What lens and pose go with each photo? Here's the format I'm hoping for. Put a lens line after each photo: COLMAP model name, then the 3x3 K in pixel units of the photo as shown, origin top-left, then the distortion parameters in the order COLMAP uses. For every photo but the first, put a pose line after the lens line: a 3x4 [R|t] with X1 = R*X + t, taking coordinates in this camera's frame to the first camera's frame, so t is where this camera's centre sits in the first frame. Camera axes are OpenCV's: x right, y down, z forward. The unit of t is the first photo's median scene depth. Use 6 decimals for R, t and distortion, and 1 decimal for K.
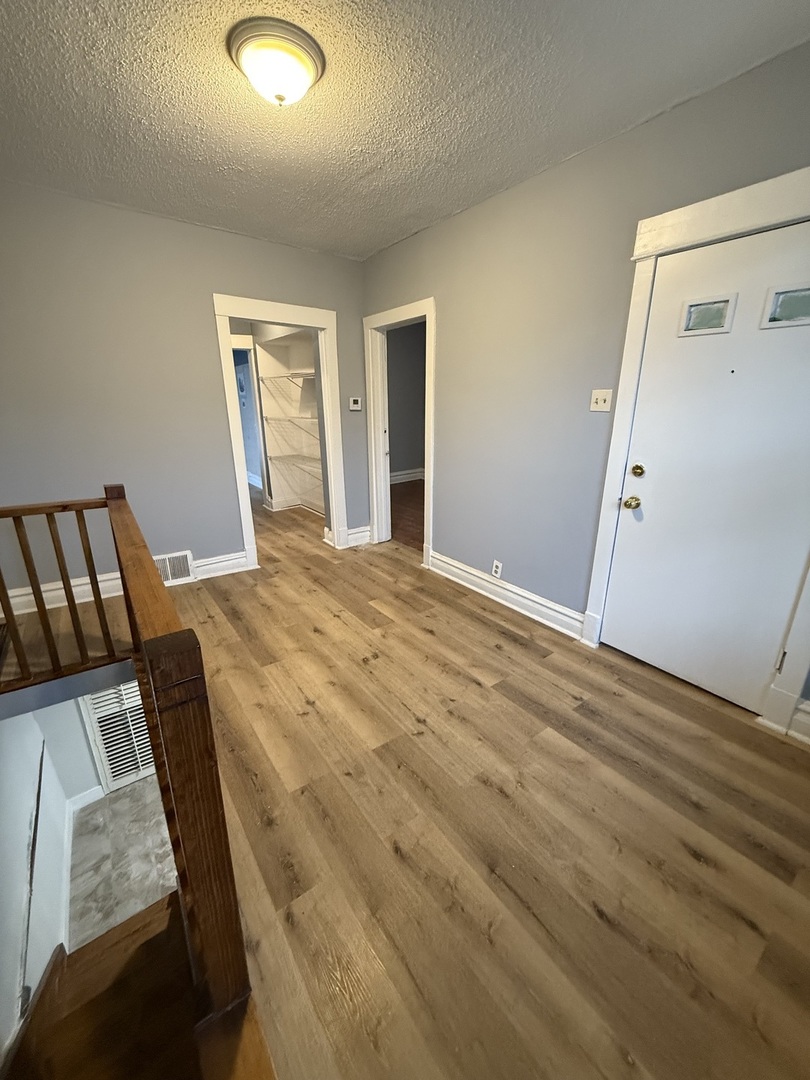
lens RADIAL K [[430.8, 0, 405.9], [0, 430.8, 538.8], [0, 0, 1]] dist [-0.001270, 0.000557]
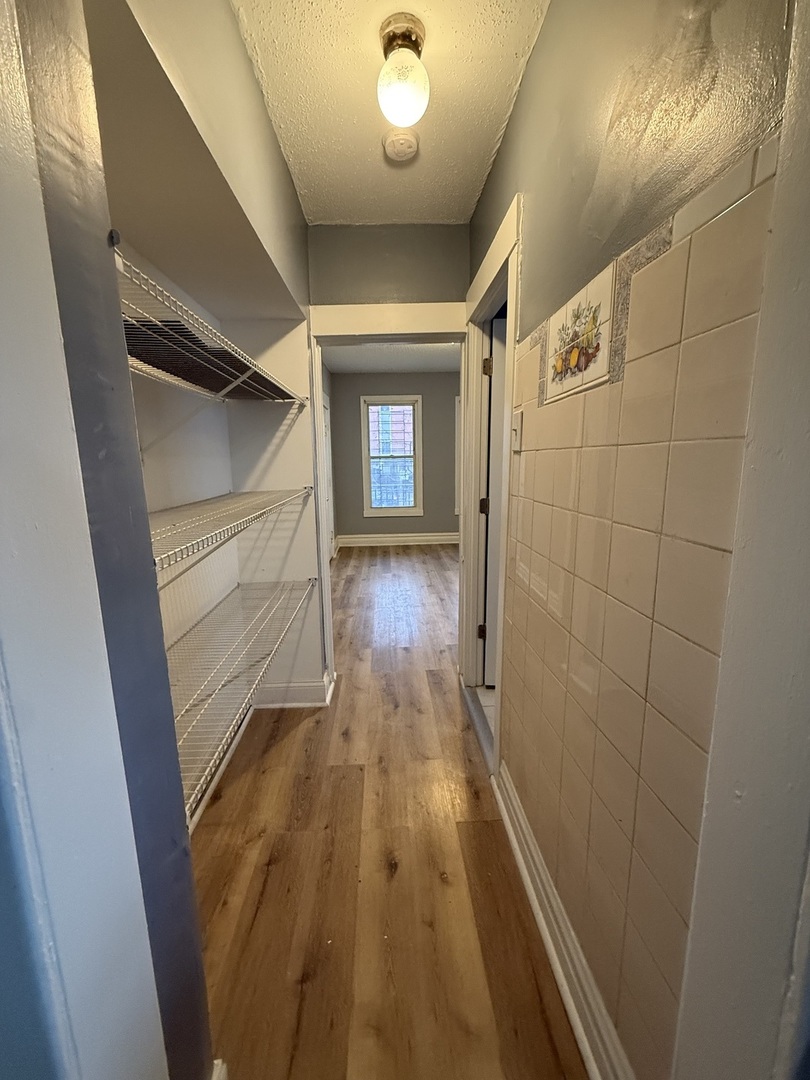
lens RADIAL K [[430.8, 0, 404.6], [0, 430.8, 535.9], [0, 0, 1]] dist [-0.001270, 0.000557]
pose [[-0.836927, -0.082148, 0.541115, -0.682724], [0.179289, 0.892972, 0.412864, -0.487430], [-0.517116, 0.442553, -0.732624, 1.572132]]
